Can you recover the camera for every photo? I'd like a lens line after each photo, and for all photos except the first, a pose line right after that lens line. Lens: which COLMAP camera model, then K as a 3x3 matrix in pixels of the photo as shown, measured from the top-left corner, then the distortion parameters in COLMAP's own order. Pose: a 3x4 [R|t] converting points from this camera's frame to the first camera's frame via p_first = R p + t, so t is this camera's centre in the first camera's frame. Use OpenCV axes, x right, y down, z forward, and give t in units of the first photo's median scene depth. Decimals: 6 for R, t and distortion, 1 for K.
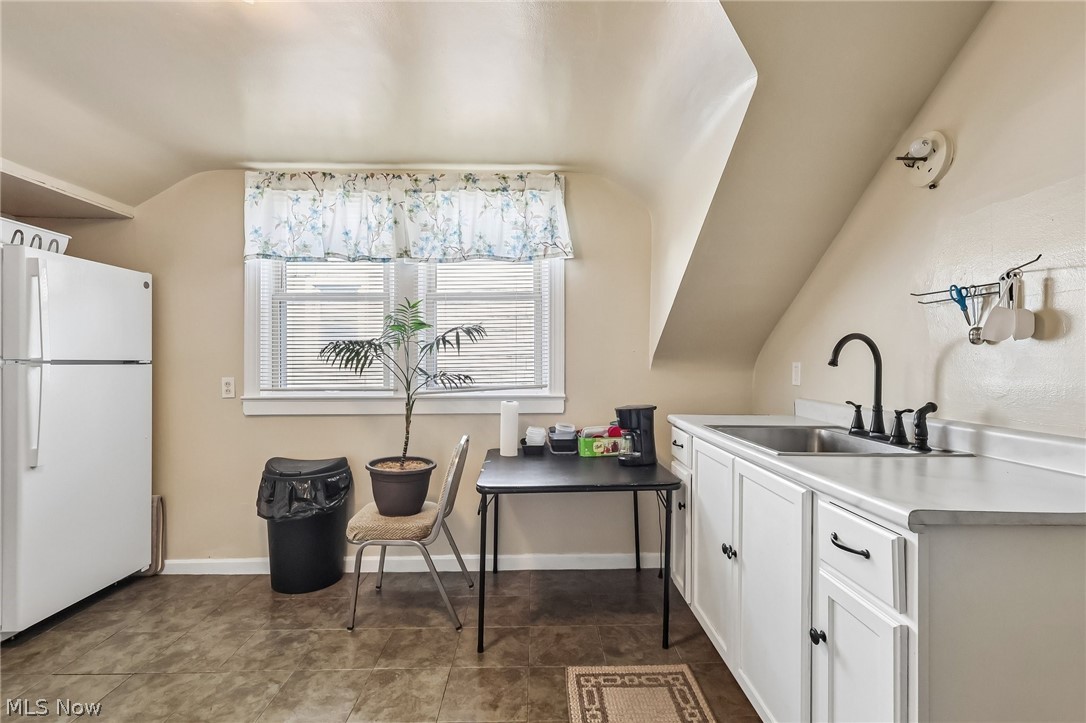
lens RADIAL K [[507.1, 0, 540.9], [0, 507.1, 364.7], [0, 0, 1]] dist [0.008226, -0.000444]
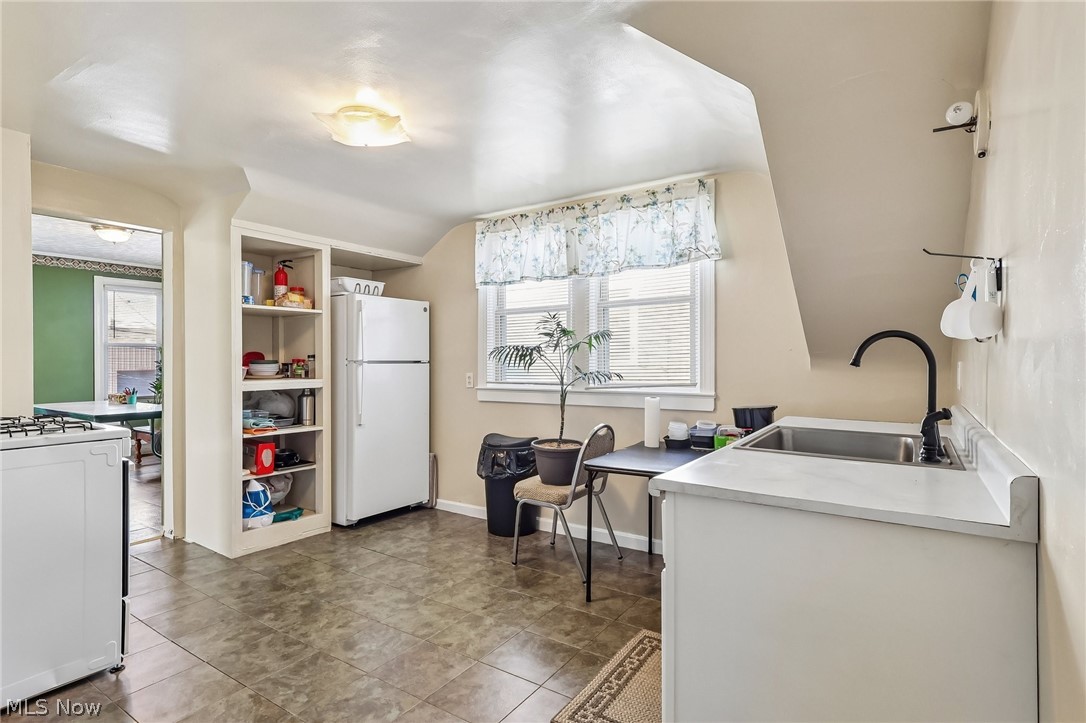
lens RADIAL K [[535.9, 0, 544.9], [0, 535.9, 360.8], [0, 0, 1]] dist [-0.004070, 0.000010]
pose [[0.824833, -0.002193, -0.565372, 0.394256], [0.000089, 0.999993, -0.003750, -0.002439], [0.565376, 0.003043, 0.824827, -0.084815]]
